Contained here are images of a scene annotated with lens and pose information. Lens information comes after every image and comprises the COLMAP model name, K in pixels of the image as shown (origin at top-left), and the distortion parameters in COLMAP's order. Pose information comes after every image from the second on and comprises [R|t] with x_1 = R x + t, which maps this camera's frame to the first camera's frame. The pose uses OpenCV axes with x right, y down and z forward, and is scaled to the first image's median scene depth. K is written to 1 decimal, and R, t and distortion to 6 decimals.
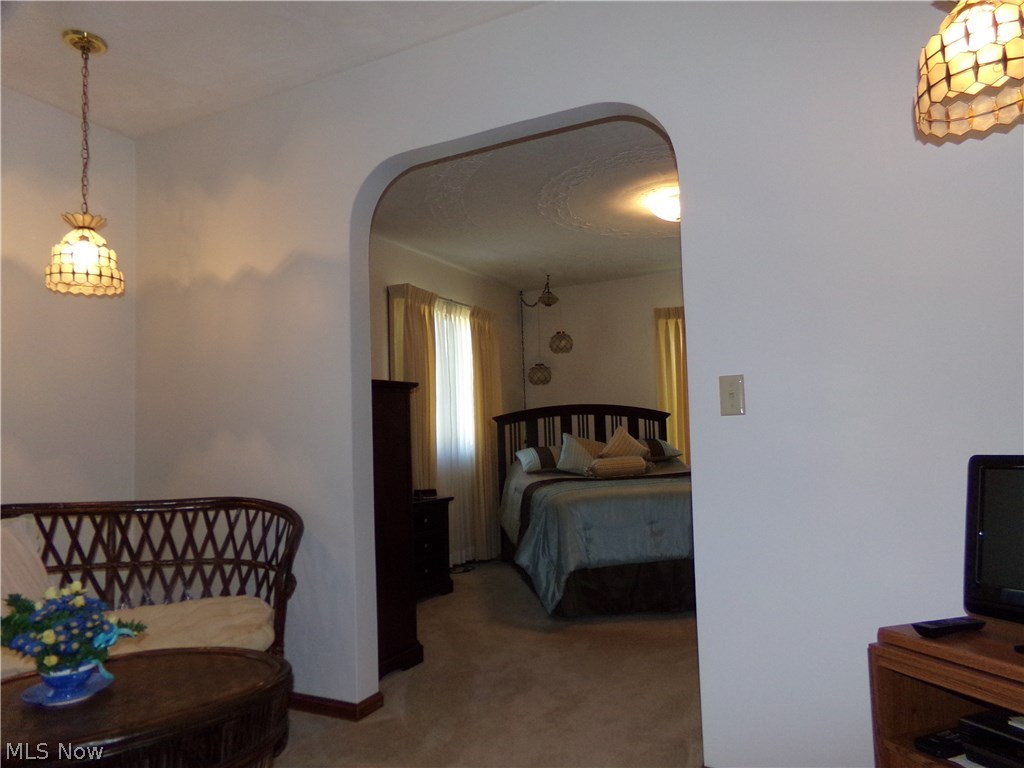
lens RADIAL K [[714.3, 0, 514.9], [0, 714.3, 392.0], [0, 0, 1]] dist [-0.036731, 0.091586]
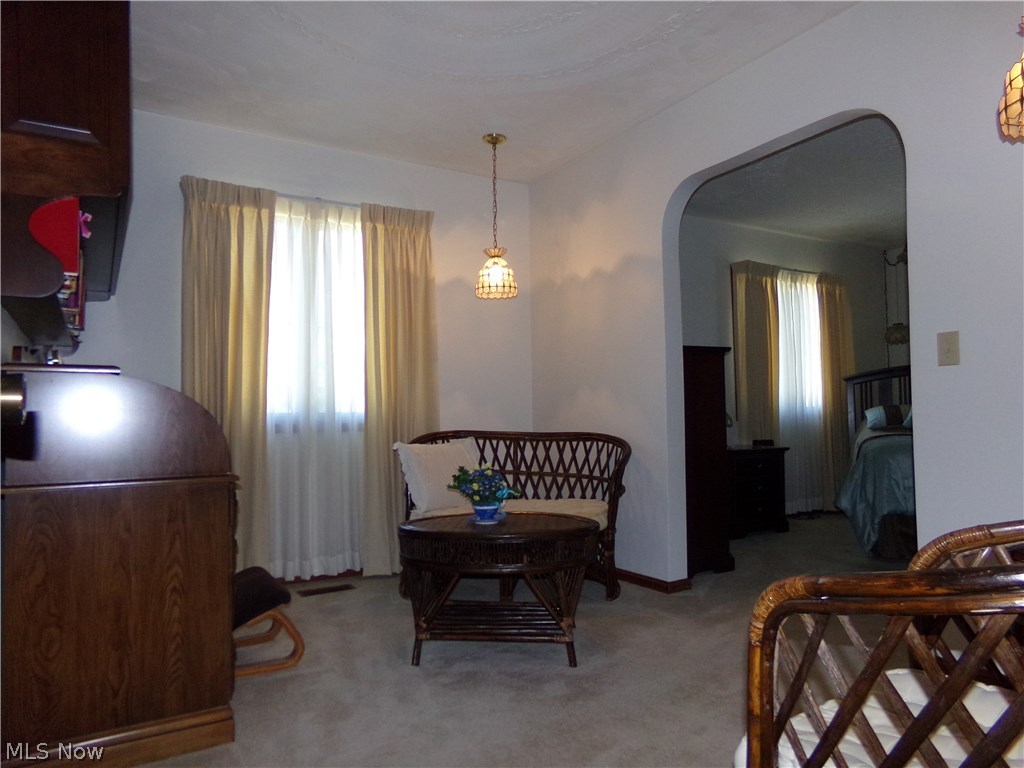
lens RADIAL K [[714.3, 0, 514.9], [0, 714.3, 392.0], [0, 0, 1]] dist [-0.036731, 0.091586]
pose [[0.844955, -0.004155, -0.534821, 0.255854], [0.028146, 0.998930, 0.036707, 0.010008], [0.534096, -0.046069, 0.844168, -0.295222]]
